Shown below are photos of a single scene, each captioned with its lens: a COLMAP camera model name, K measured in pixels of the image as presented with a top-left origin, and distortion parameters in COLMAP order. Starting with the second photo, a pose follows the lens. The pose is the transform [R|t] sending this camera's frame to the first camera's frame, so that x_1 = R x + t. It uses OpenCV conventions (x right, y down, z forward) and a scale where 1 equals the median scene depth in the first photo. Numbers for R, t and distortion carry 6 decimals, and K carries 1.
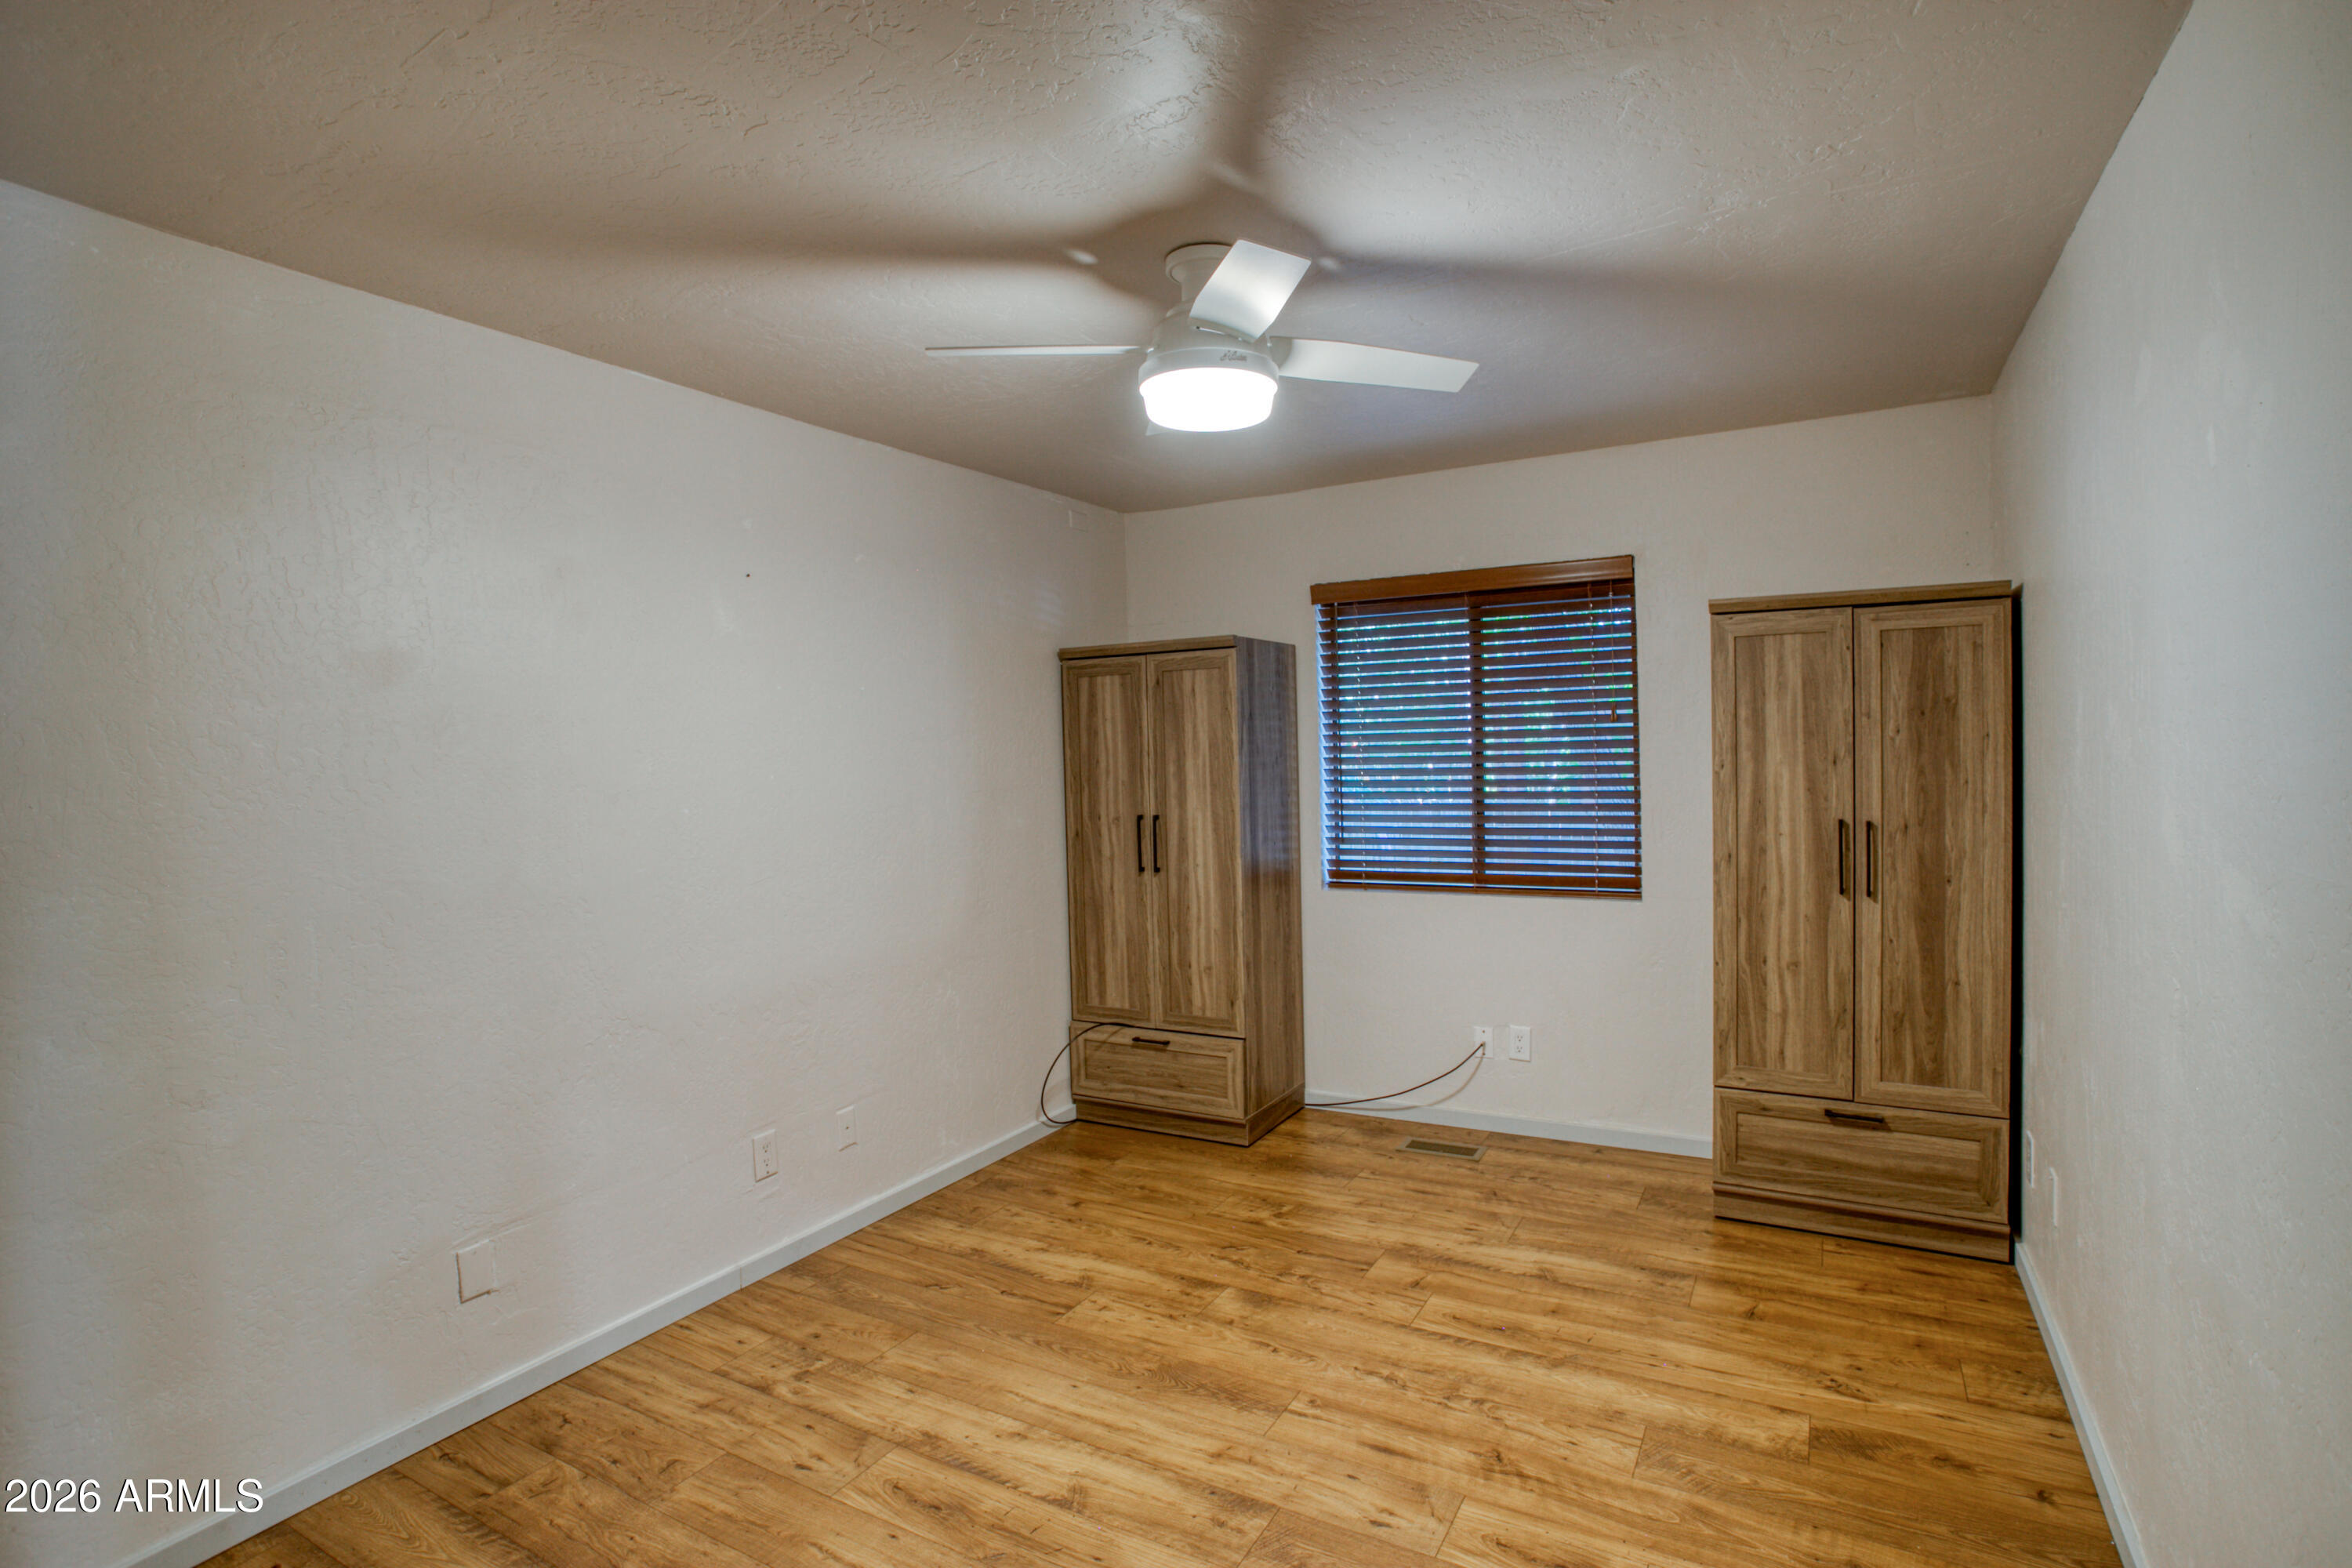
lens RADIAL K [[1154.8, 0, 1190.8], [0, 1154.8, 778.2], [0, 0, 1]] dist [-0.073028, 0.028311]
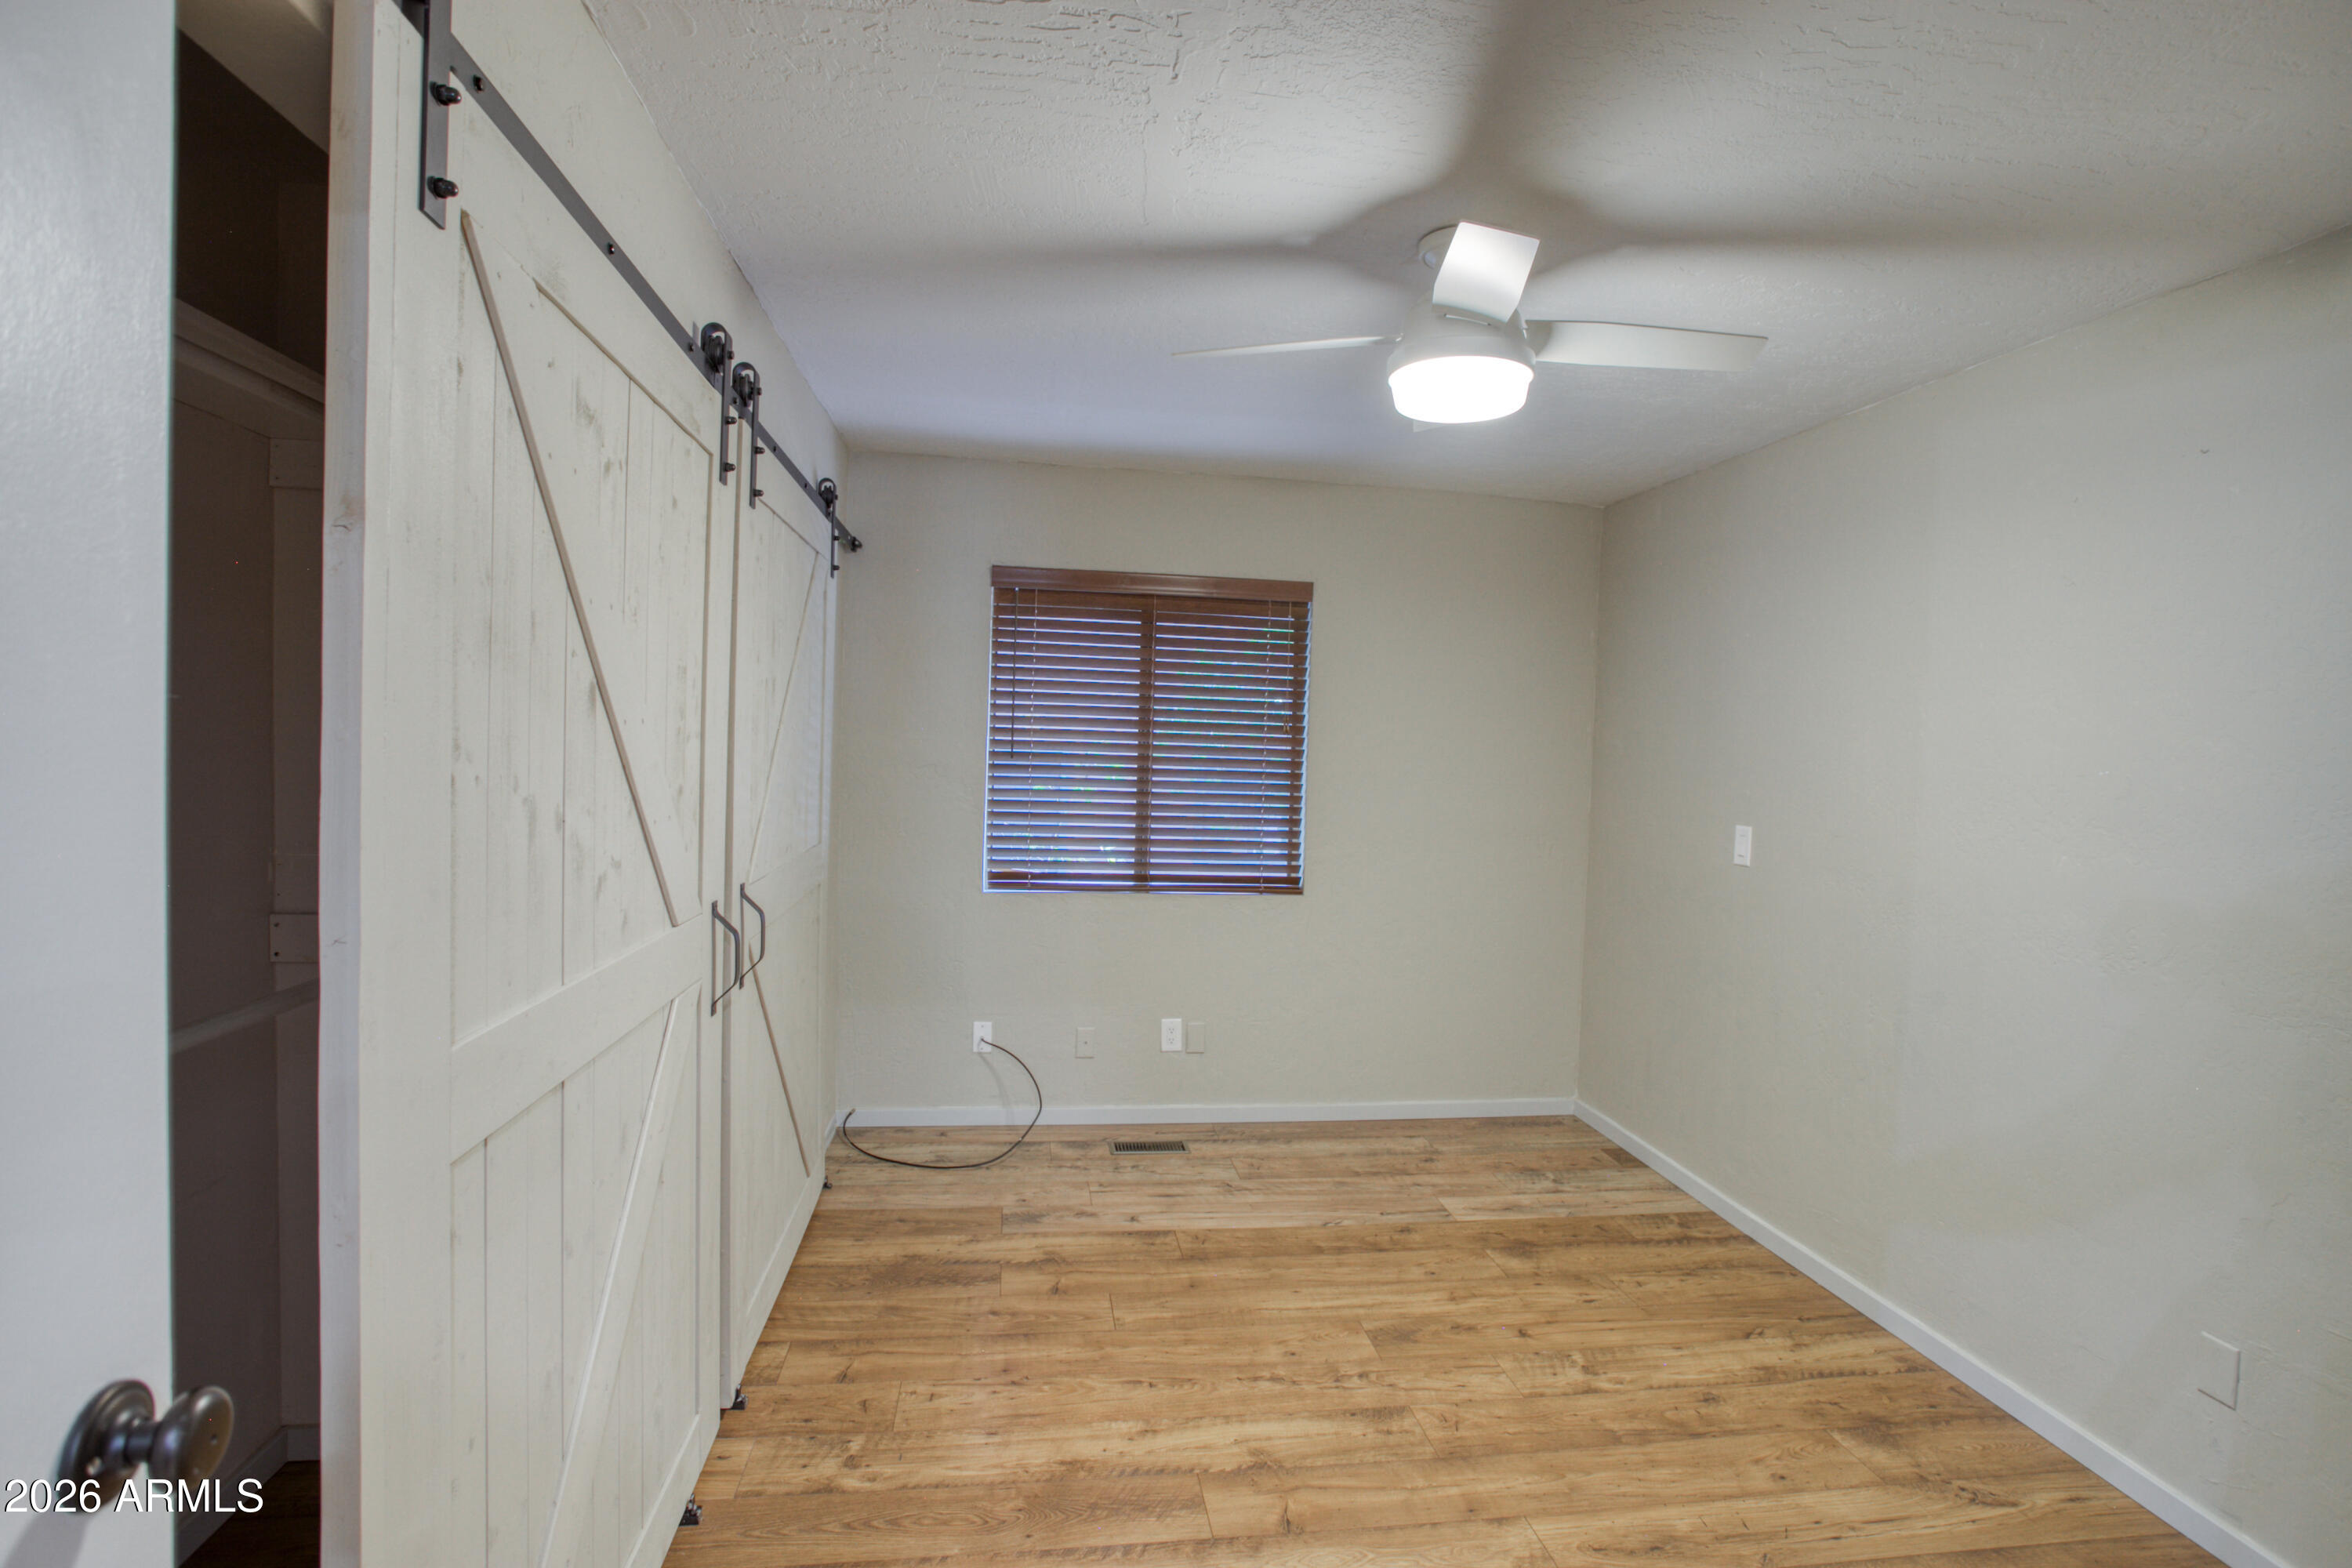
lens RADIAL K [[1154.8, 0, 1190.8], [0, 1154.8, 778.2], [0, 0, 1]] dist [-0.073028, 0.028311]
pose [[0.792744, 0.038511, 0.608337, -0.390347], [-0.030084, 0.999258, -0.024055, 0.024942], [-0.608812, 0.000769, 0.793314, 0.200215]]
